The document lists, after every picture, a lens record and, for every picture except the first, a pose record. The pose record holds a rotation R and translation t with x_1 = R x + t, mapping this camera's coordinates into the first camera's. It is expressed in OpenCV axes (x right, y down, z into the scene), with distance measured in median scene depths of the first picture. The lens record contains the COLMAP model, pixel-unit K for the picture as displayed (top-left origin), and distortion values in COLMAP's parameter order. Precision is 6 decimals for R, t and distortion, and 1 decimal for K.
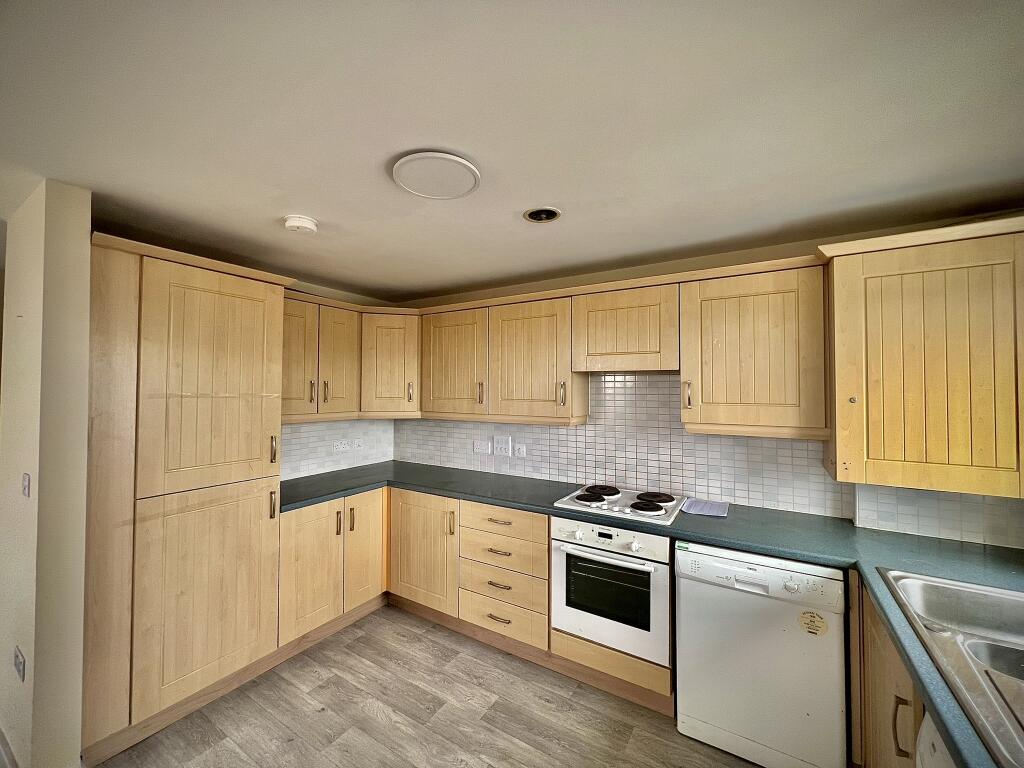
lens RADIAL K [[413.4, 0, 510.3], [0, 413.4, 382.8], [0, 0, 1]] dist [-0.002335, -0.000826]
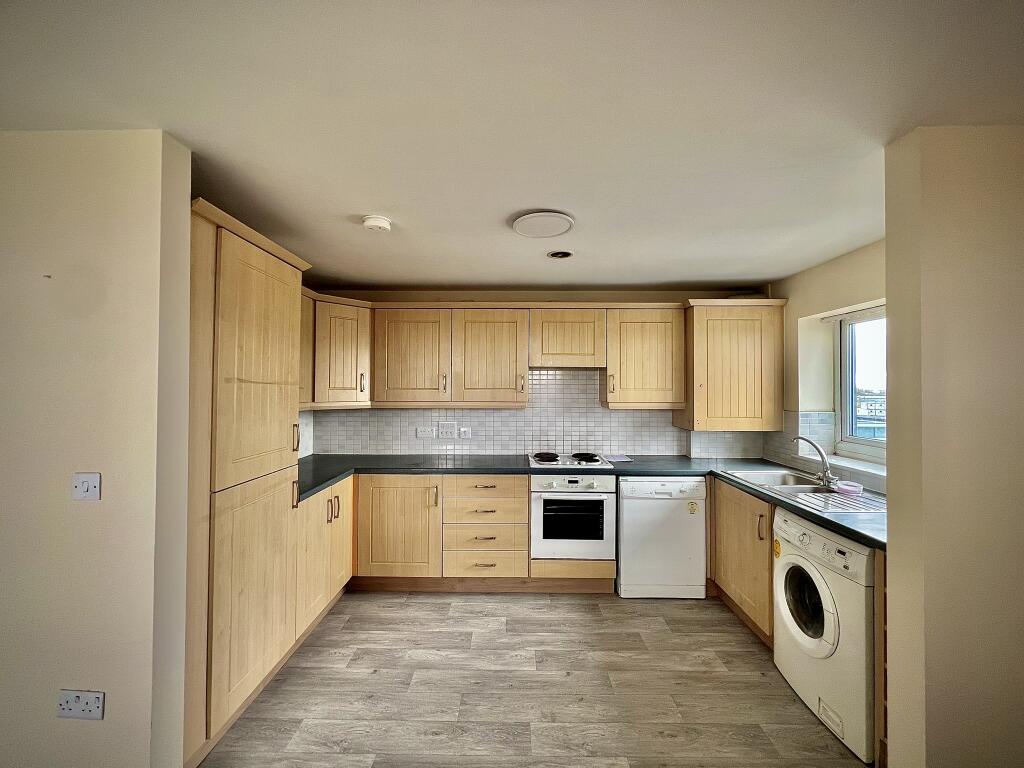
lens RADIAL K [[413.4, 0, 513.0], [0, 413.4, 383.4], [0, 0, 1]] dist [-0.002335, -0.000826]
pose [[0.853934, 0.005239, 0.520354, -0.655983], [-0.008817, 0.999951, 0.004403, 0.024117], [-0.520306, -0.008348, 0.853939, -0.101882]]
